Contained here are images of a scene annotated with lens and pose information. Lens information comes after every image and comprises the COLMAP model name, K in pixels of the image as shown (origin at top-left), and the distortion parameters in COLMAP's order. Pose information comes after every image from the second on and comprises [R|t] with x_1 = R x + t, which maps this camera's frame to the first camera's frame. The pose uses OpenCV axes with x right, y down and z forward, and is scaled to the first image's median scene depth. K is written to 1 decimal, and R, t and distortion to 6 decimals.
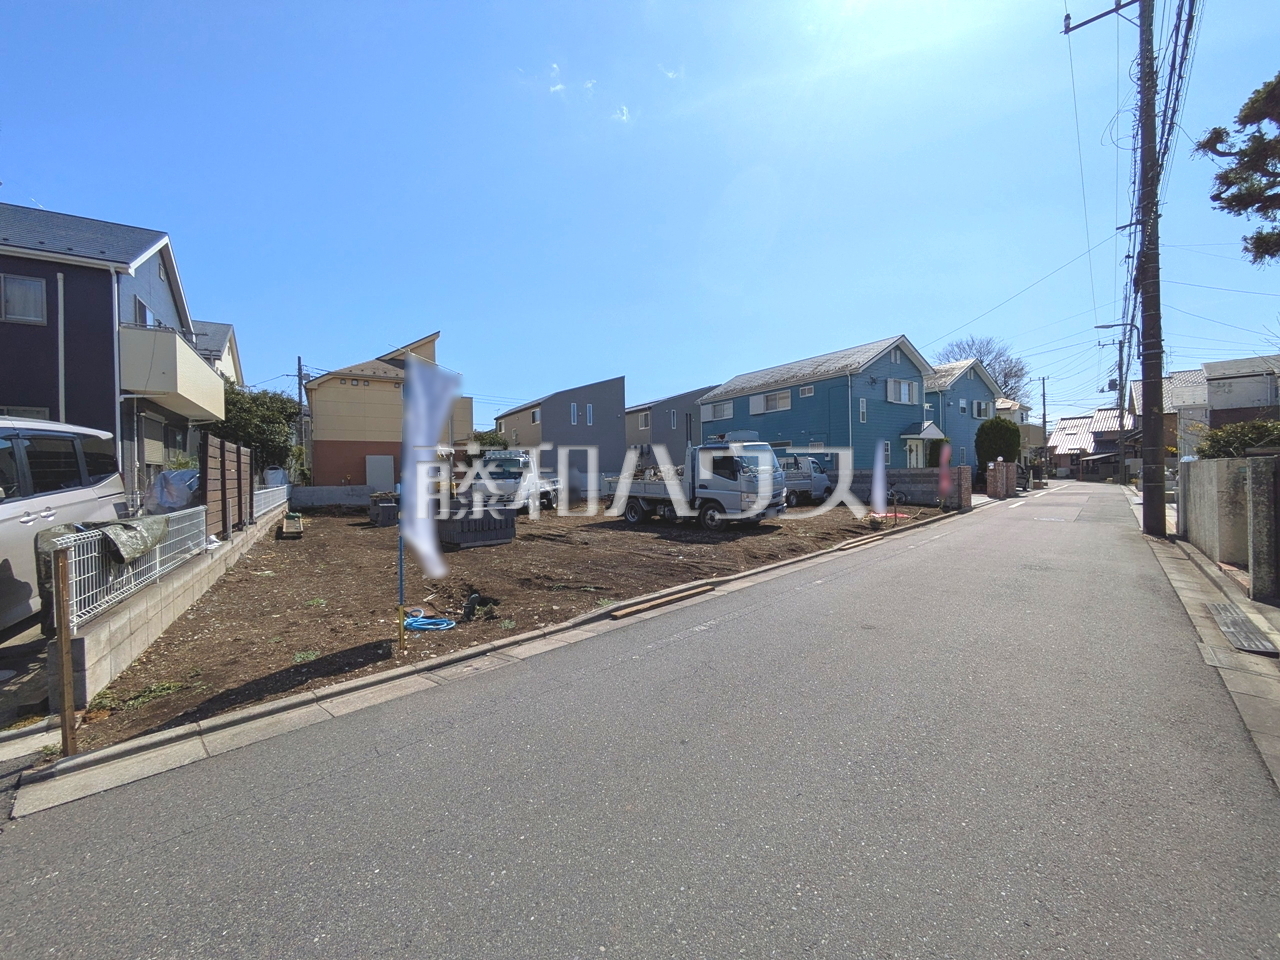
lens RADIAL K [[505.2, 0, 639.7], [0, 505.2, 478.8], [0, 0, 1]] dist [-0.000433, 0.000531]
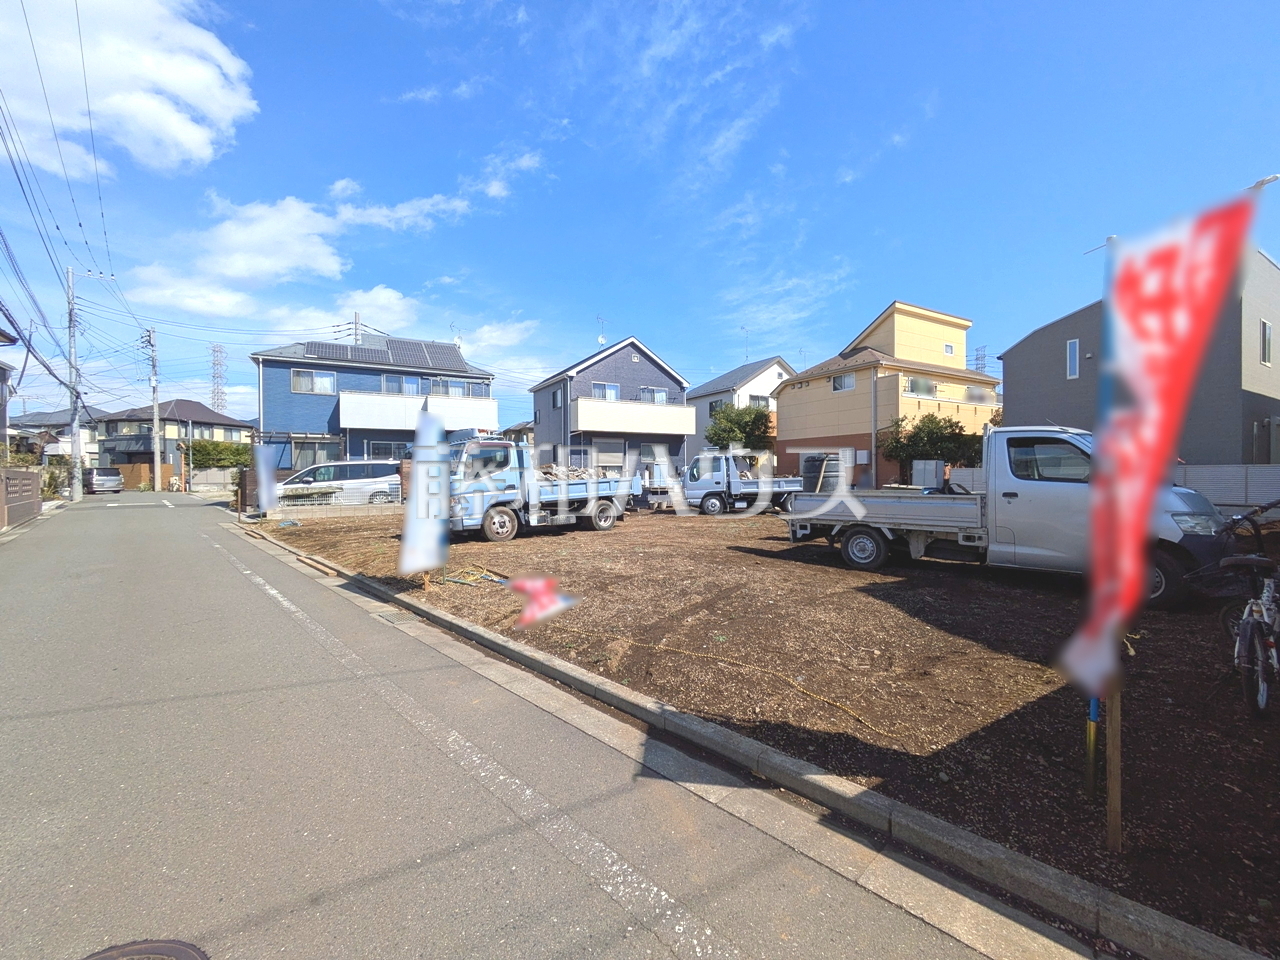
lens RADIAL K [[505.2, 0, 639.7], [0, 505.2, 478.8], [0, 0, 1]] dist [-0.000433, 0.000531]
pose [[-0.031082, 0.026337, -0.999170, 0.715517], [0.000701, 0.999653, 0.026328, -0.021748], [0.999517, 0.000118, -0.031090, 0.889327]]
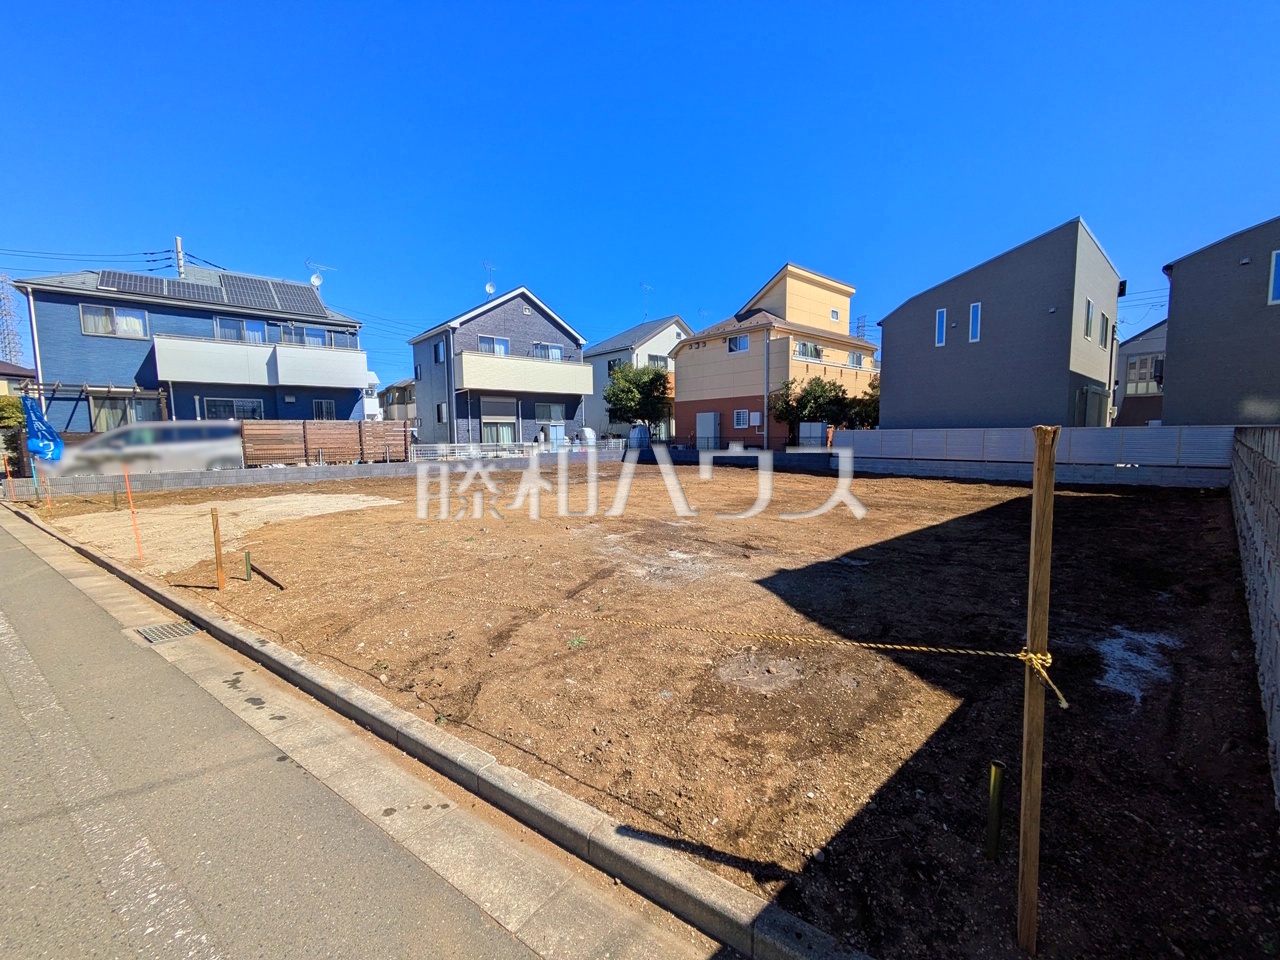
lens RADIAL K [[504.3, 0, 639.2], [0, 504.3, 477.8], [0, 0, 1]] dist [0.000056, 0.001177]
pose [[0.154462, 0.100656, -0.982858, 0.669745], [-0.000604, 0.994806, 0.101785, -0.023659], [0.987999, -0.015128, 0.153720, 0.913996]]
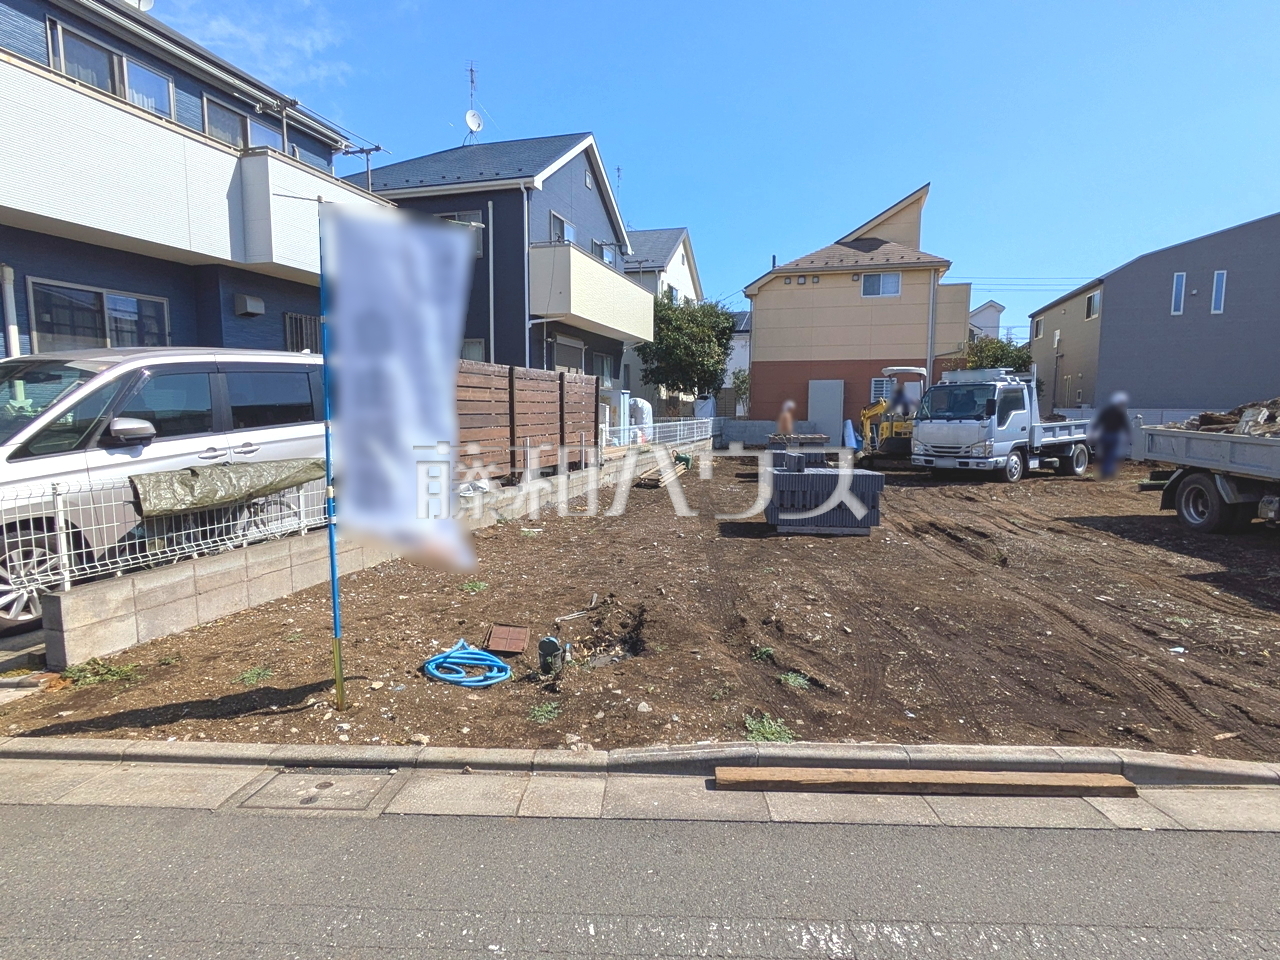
lens RADIAL K [[702.0, 0, 642.9], [0, 702.0, 484.9], [0, 0, 1]] dist [0.000365, 0.000770]
pose [[0.667008, 0.099043, -0.738438, 0.087932], [-0.020750, 0.993210, 0.114472, -0.008694], [0.744761, -0.061031, 0.664534, 0.166231]]
